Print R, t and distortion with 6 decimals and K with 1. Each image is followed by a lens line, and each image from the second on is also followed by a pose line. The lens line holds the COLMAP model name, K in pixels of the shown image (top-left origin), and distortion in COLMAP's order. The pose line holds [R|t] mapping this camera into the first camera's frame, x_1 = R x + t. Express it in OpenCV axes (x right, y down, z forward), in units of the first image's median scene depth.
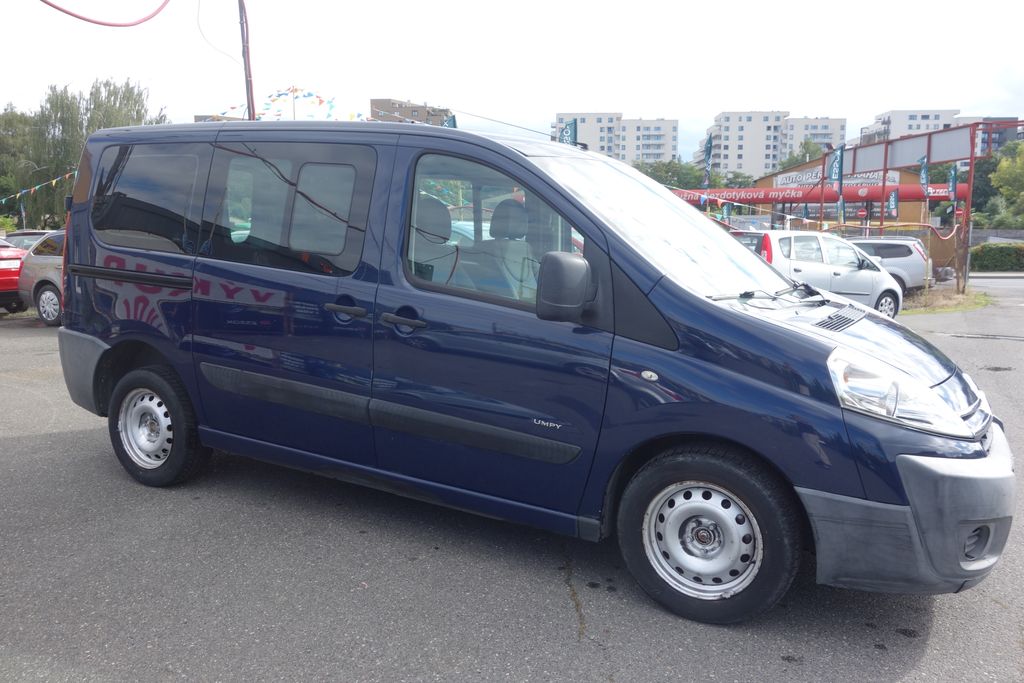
lens RADIAL K [[825.0, 0, 507.8], [0, 825.0, 341.5], [0, 0, 1]] dist [0.000883, 0.003901]
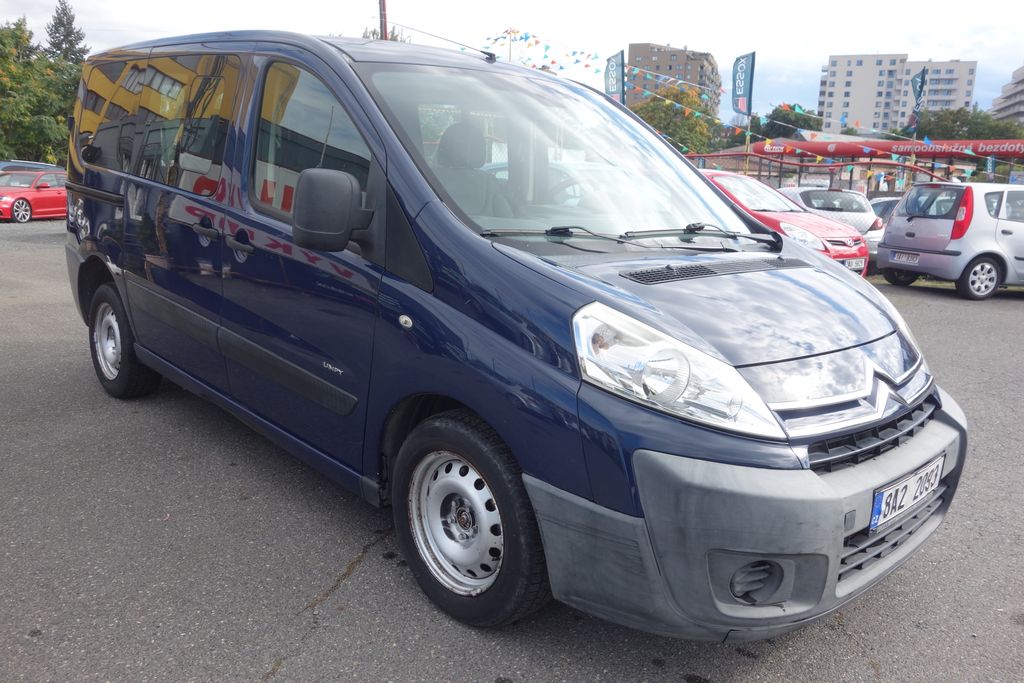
lens RADIAL K [[825.0, 0, 504.6], [0, 825.0, 339.3], [0, 0, 1]] dist [0.000883, 0.003901]
pose [[0.952267, 0.087690, -0.292401, 0.477406], [-0.070665, 0.995159, 0.068307, -0.004664], [0.296976, -0.044384, 0.953853, 0.211617]]
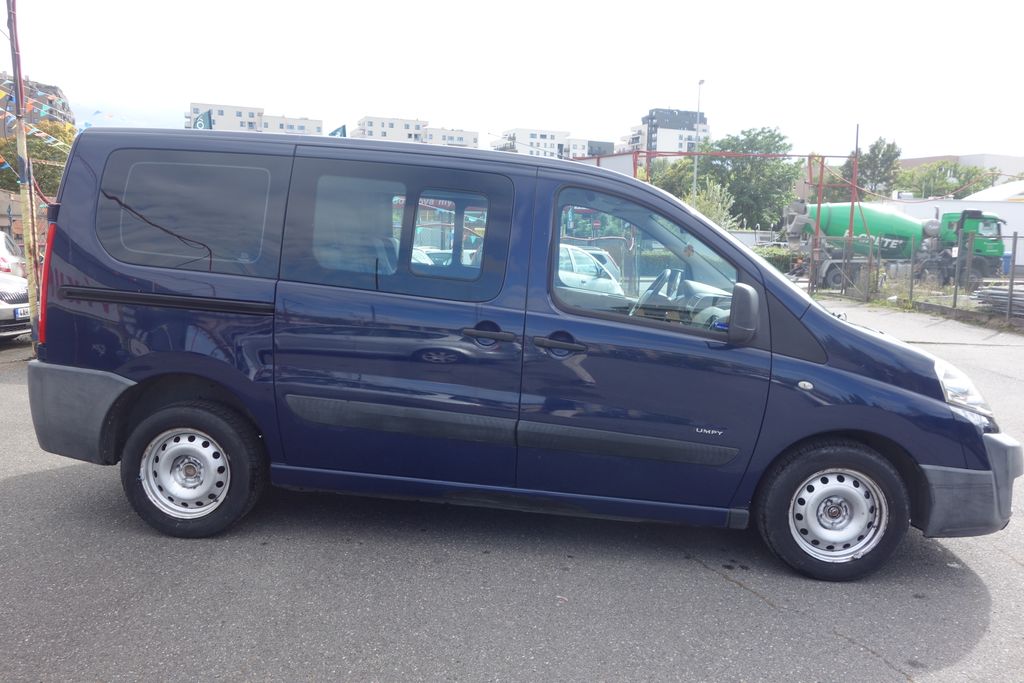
lens RADIAL K [[825.0, 0, 512.5], [0, 825.0, 338.0], [0, 0, 1]] dist [0.000883, 0.003901]
pose [[0.904961, -0.029336, 0.424482, -0.682944], [0.031245, 0.999509, 0.002464, -0.041992], [-0.424346, 0.011033, 0.905433, 0.073116]]
